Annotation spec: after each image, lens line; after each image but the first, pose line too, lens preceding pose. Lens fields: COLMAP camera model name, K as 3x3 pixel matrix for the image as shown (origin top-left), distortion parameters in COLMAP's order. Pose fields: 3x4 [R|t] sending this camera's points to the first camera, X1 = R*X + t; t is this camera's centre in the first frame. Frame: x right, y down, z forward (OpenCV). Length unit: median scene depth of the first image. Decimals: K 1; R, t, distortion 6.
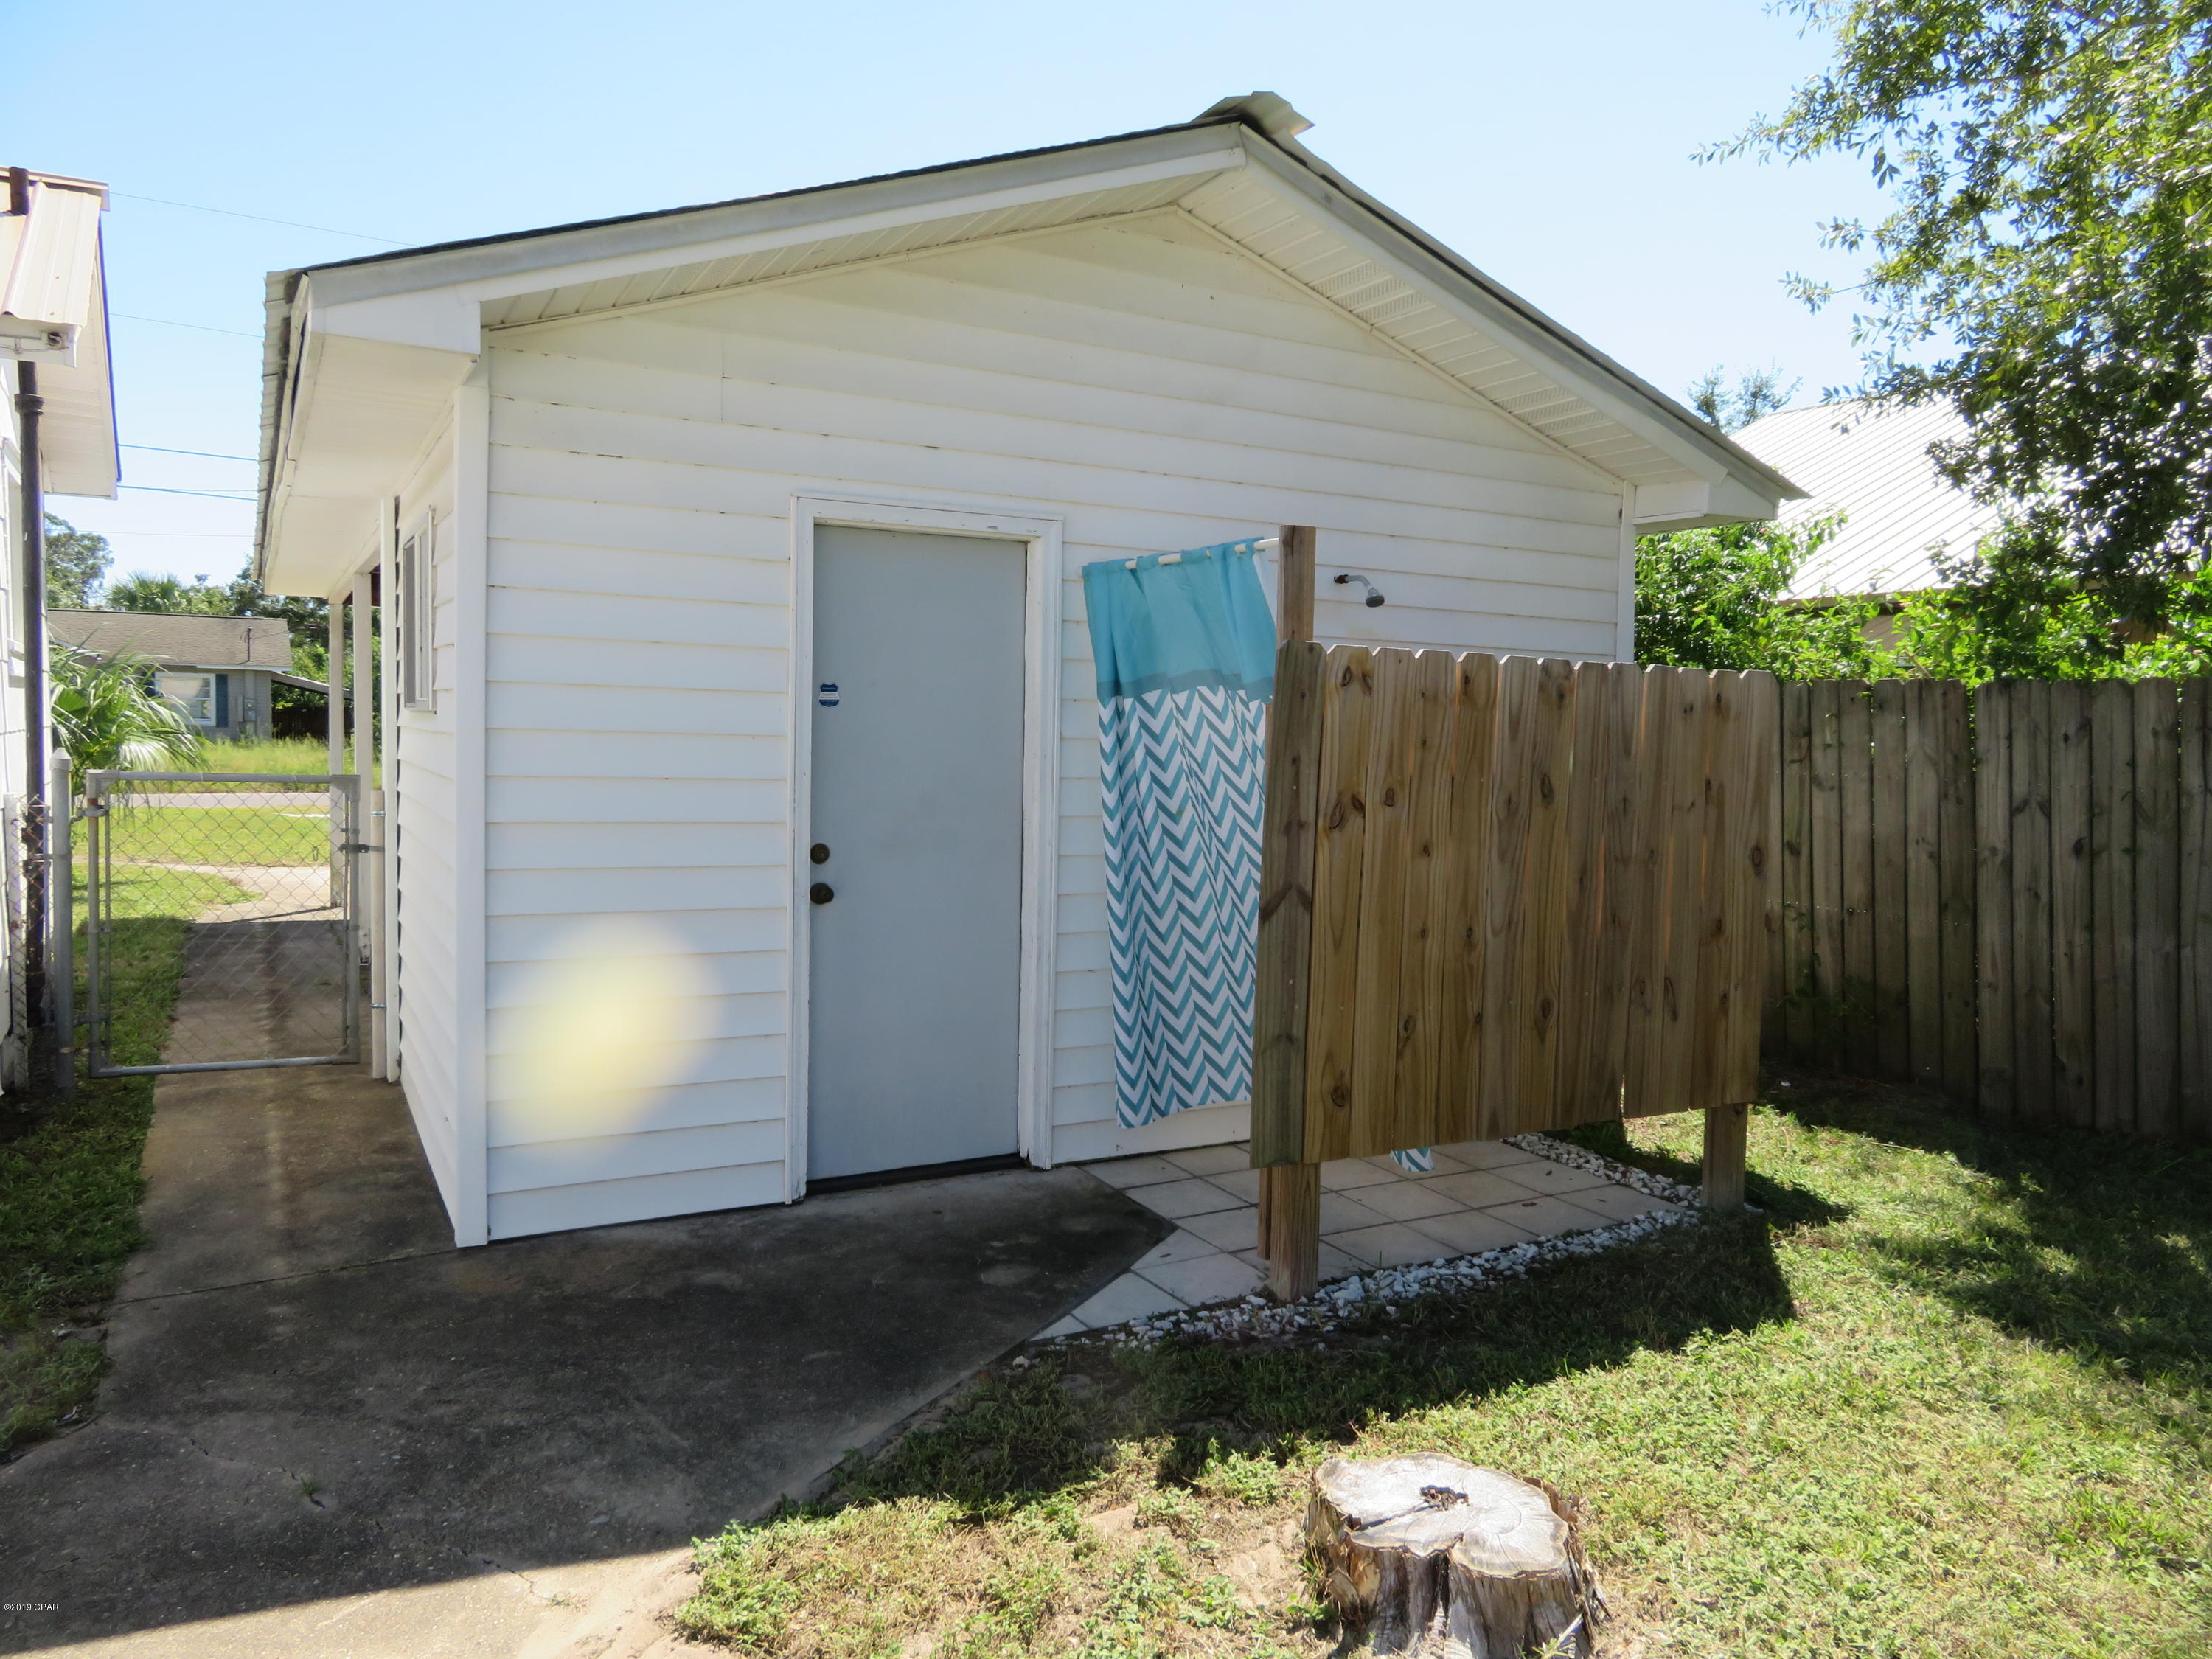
lens RADIAL K [[1564.2, 0, 1106.0], [0, 1564.2, 829.5], [0, 0, 1]] dist [-0.002927, 0.002490]
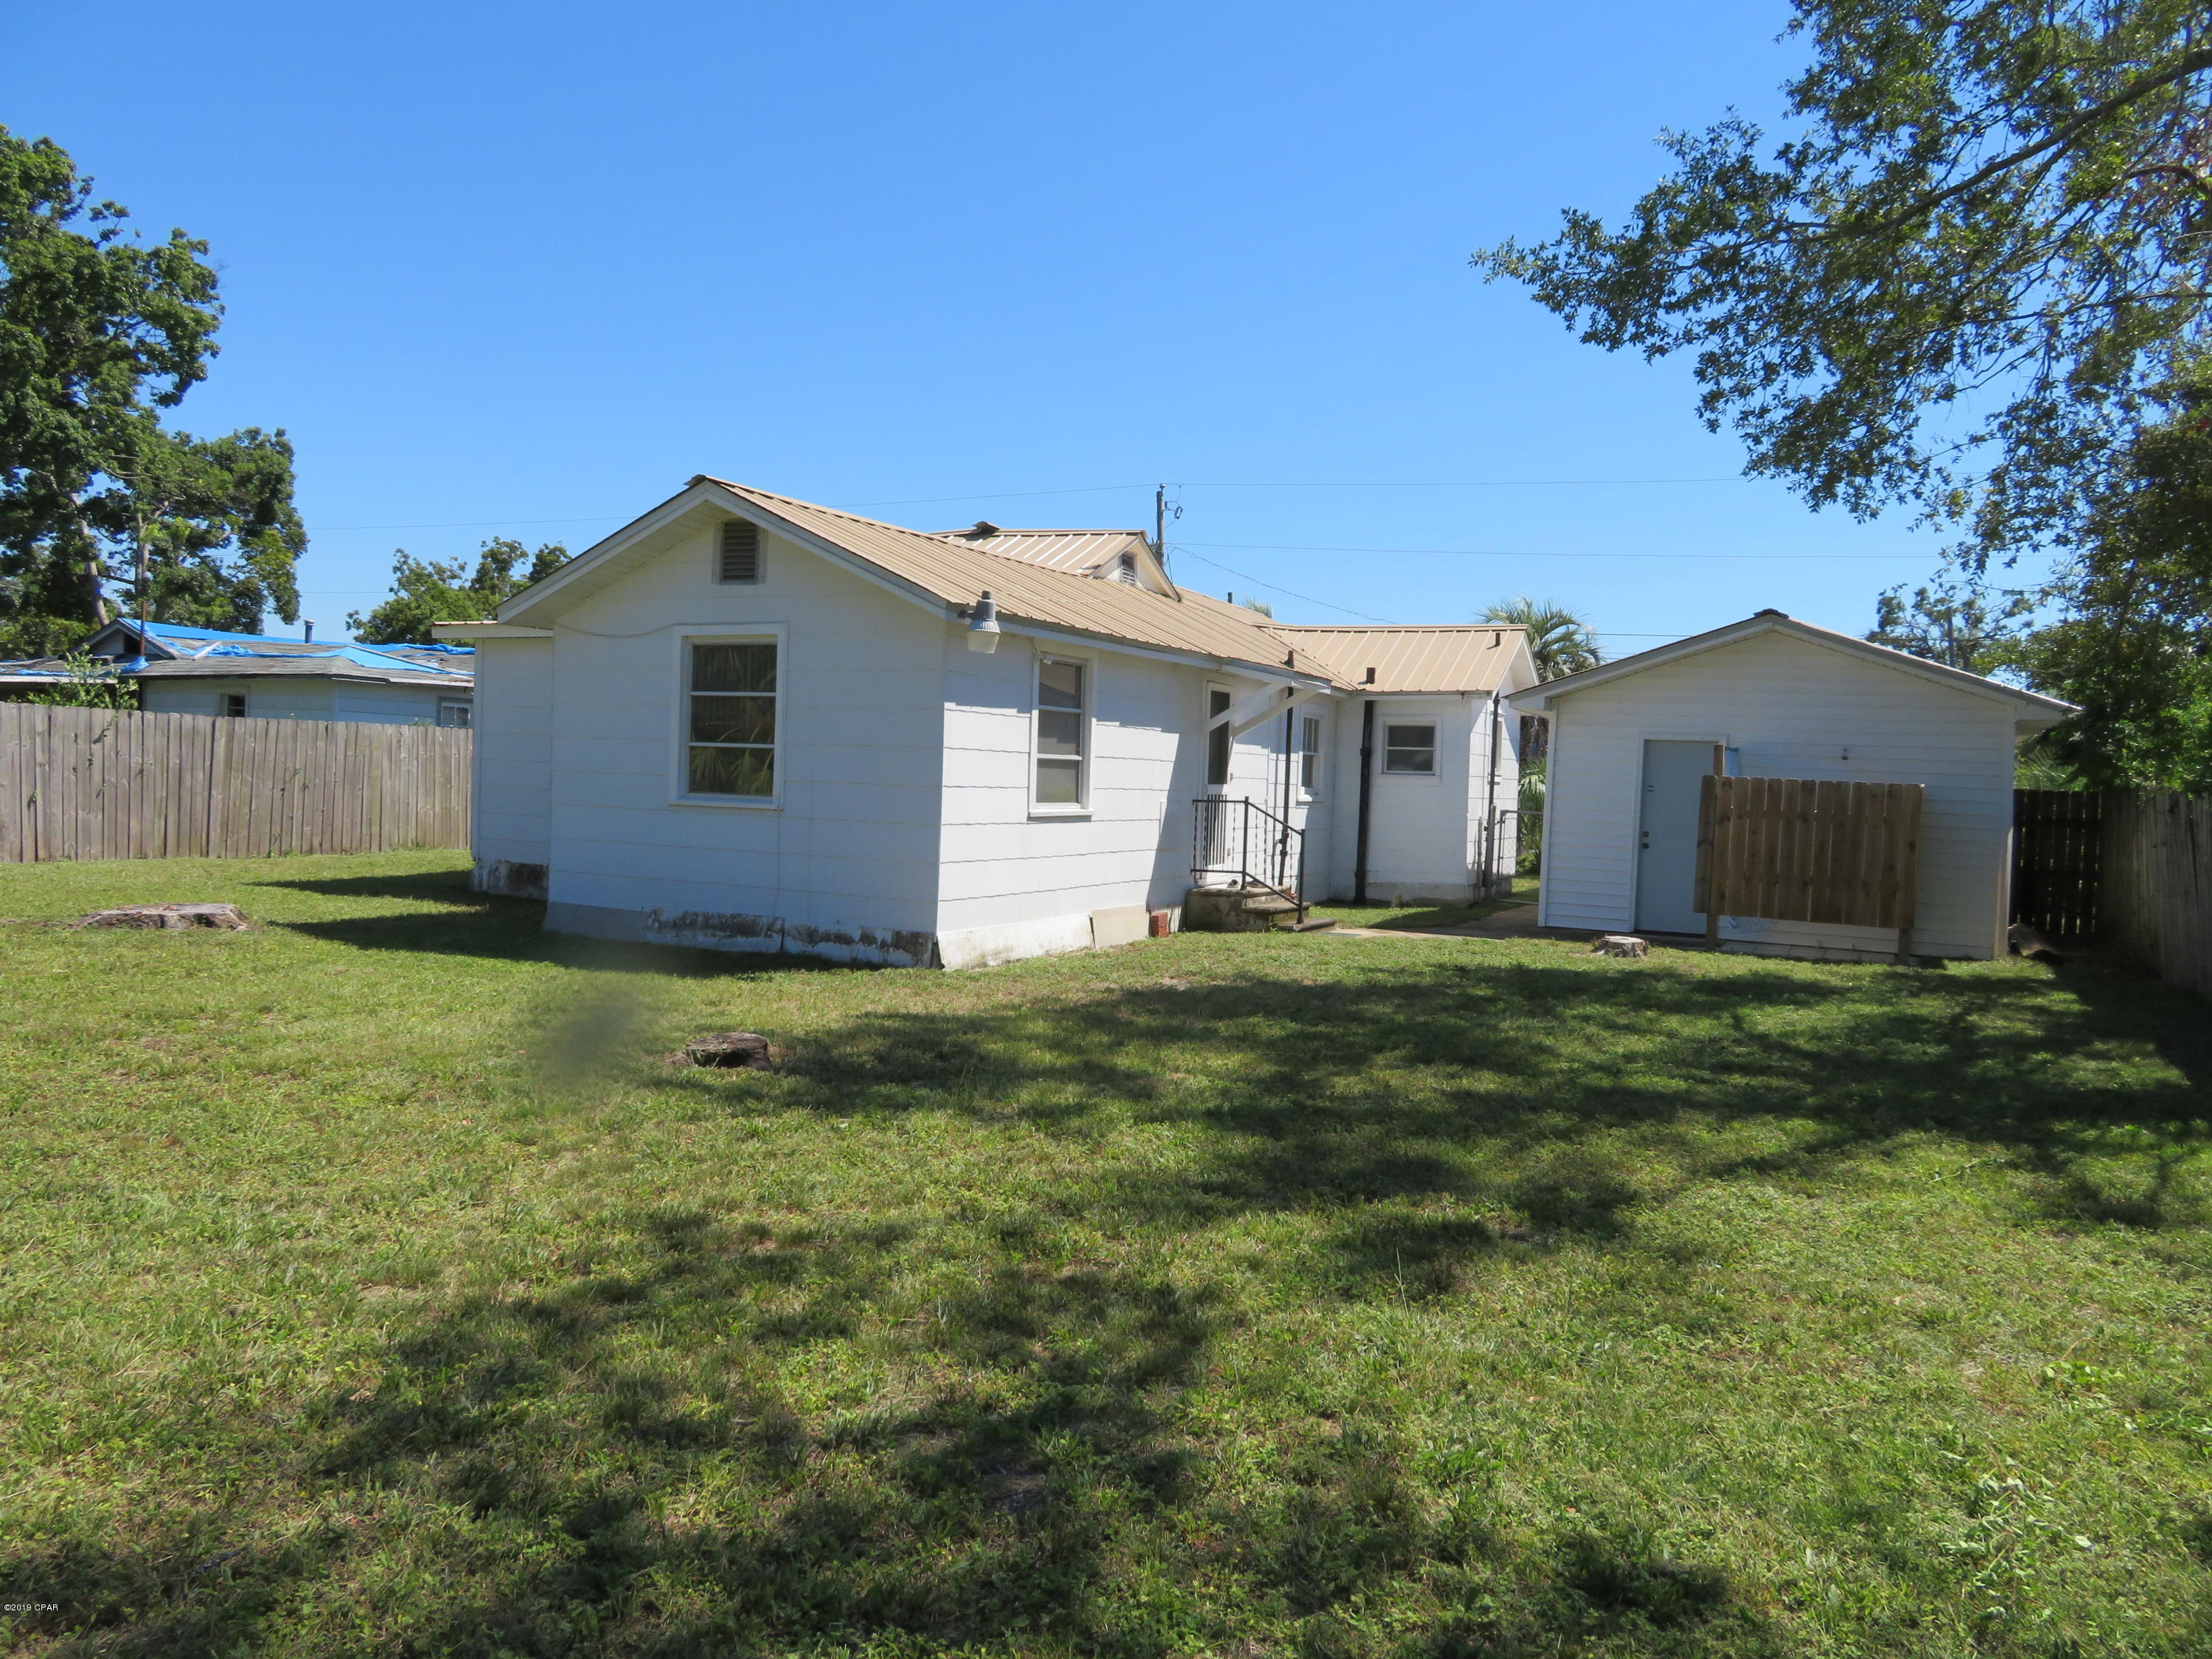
lens RADIAL K [[1550.0, 0, 1066.7], [0, 1550.0, 857.9], [0, 0, 1]] dist [-0.001202, 0.000250]
pose [[0.547415, 0.047278, -0.835524, 2.222416], [-0.088626, 0.996064, -0.001703, 0.209466], [0.832155, 0.074981, 0.549451, -2.172381]]
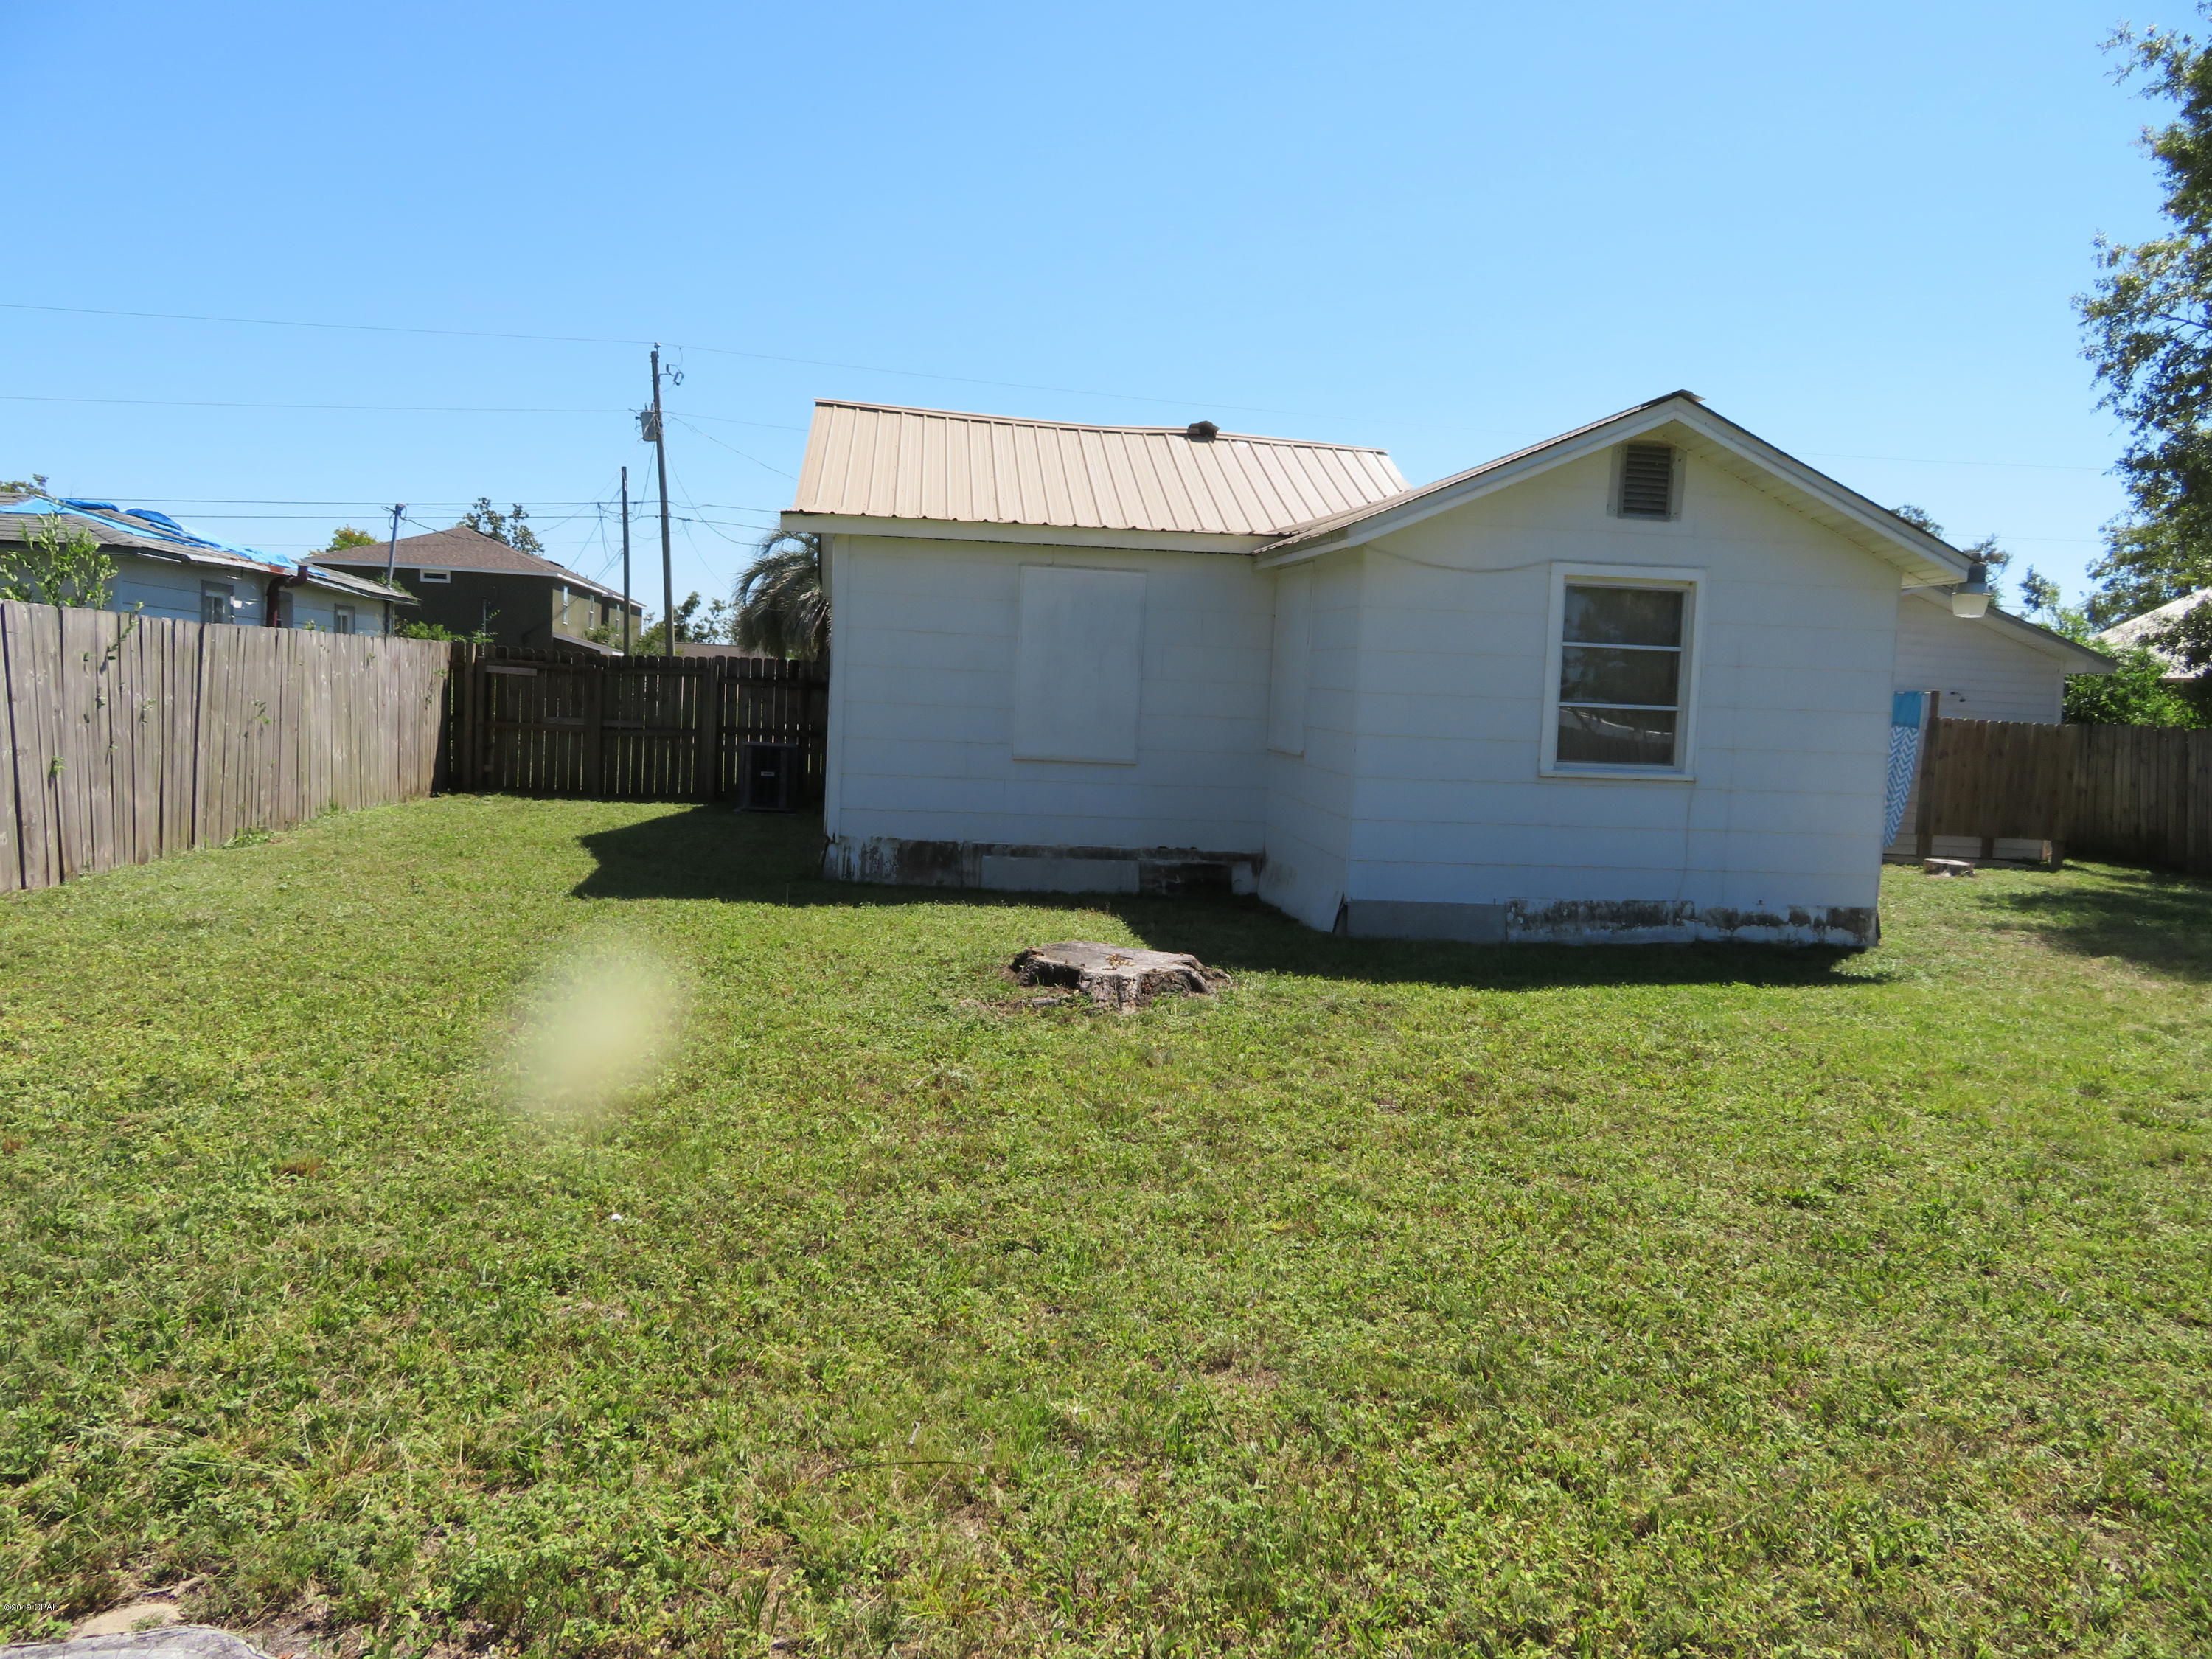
lens RADIAL K [[1564.2, 0, 1106.0], [0, 1564.2, 829.5], [0, 0, 1]] dist [-0.002927, 0.002490]
pose [[0.926682, 0.053650, -0.371998, -0.367340], [-0.054004, 0.998496, 0.009476, 0.269429], [0.371947, 0.011309, 0.928185, -3.762608]]
